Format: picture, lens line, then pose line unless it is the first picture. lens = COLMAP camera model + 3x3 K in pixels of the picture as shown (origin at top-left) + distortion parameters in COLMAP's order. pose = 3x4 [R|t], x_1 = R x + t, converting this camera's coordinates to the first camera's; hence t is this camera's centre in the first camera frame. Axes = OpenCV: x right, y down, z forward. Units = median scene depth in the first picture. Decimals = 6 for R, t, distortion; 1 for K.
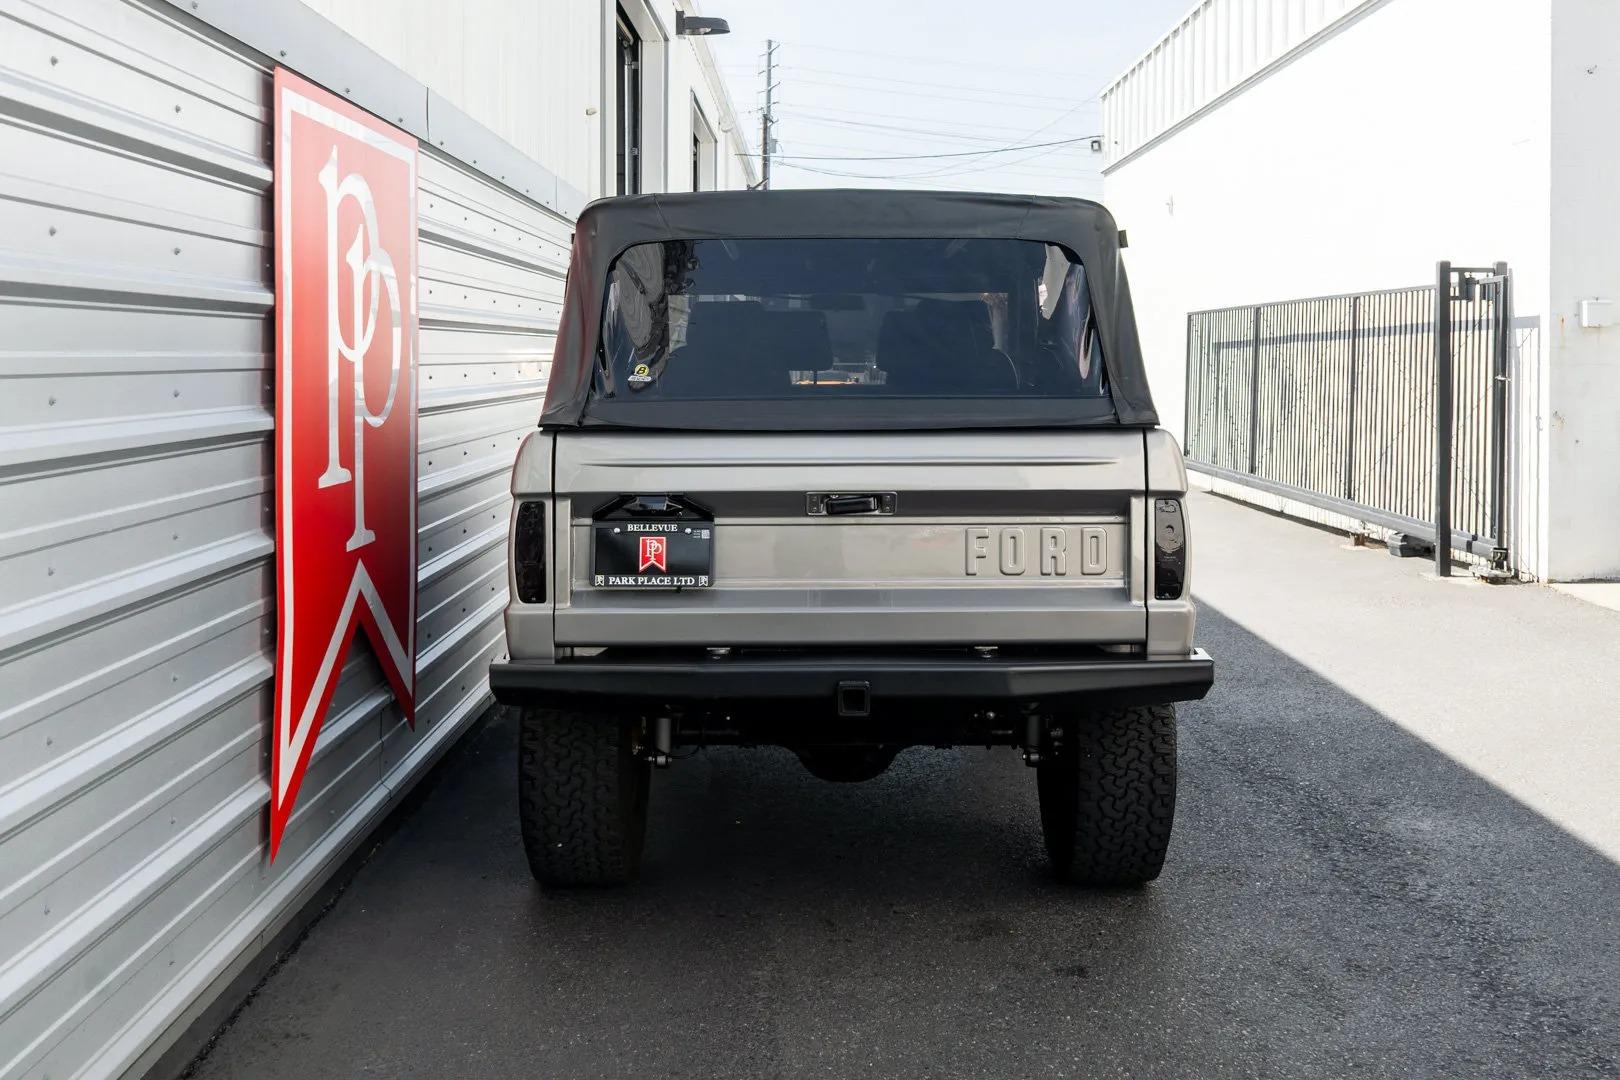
lens RADIAL K [[1747.2, 0, 836.1], [0, 1747.2, 424.6], [0, 0, 1]] dist [-0.003865, 0.008607]
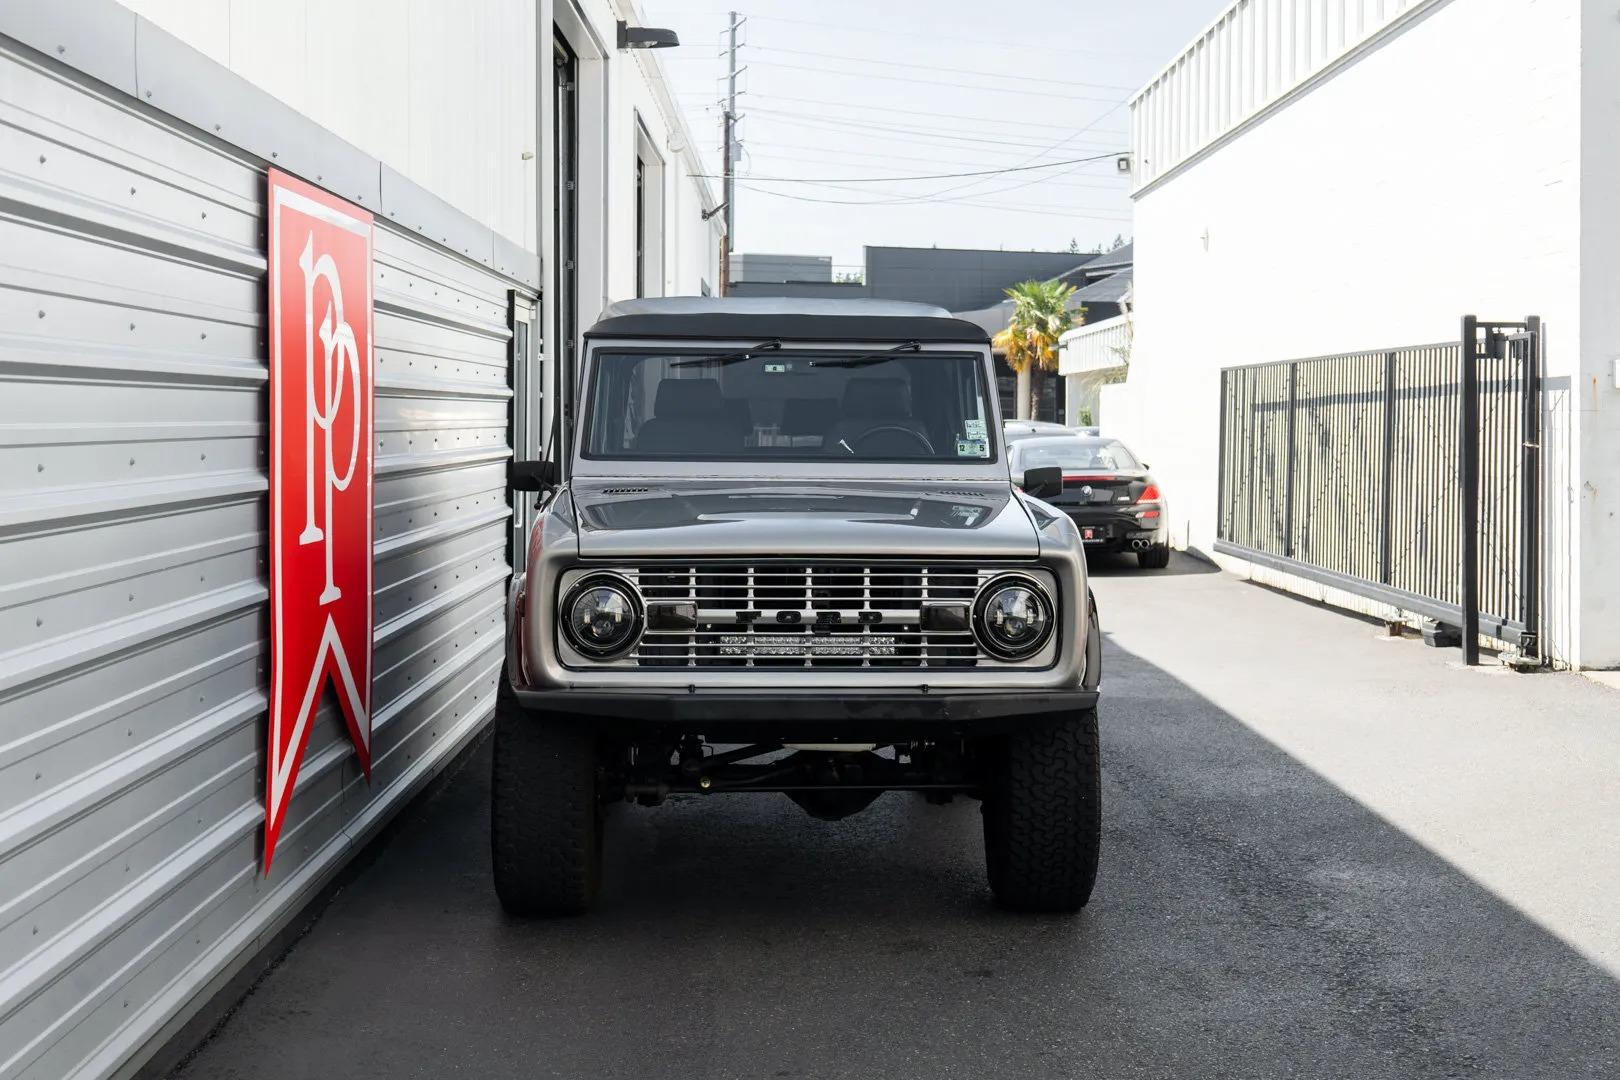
lens RADIAL K [[2253.0, 0, 810.0], [0, 2253.0, 540.0], [0, 0, 1]] dist [0.017747, 0.036666]
pose [[0.999989, -0.000282, -0.004599, 0.023514], [0.000350, 0.999890, 0.014861, 0.009394], [0.004594, -0.014863, 0.999879, -0.313650]]
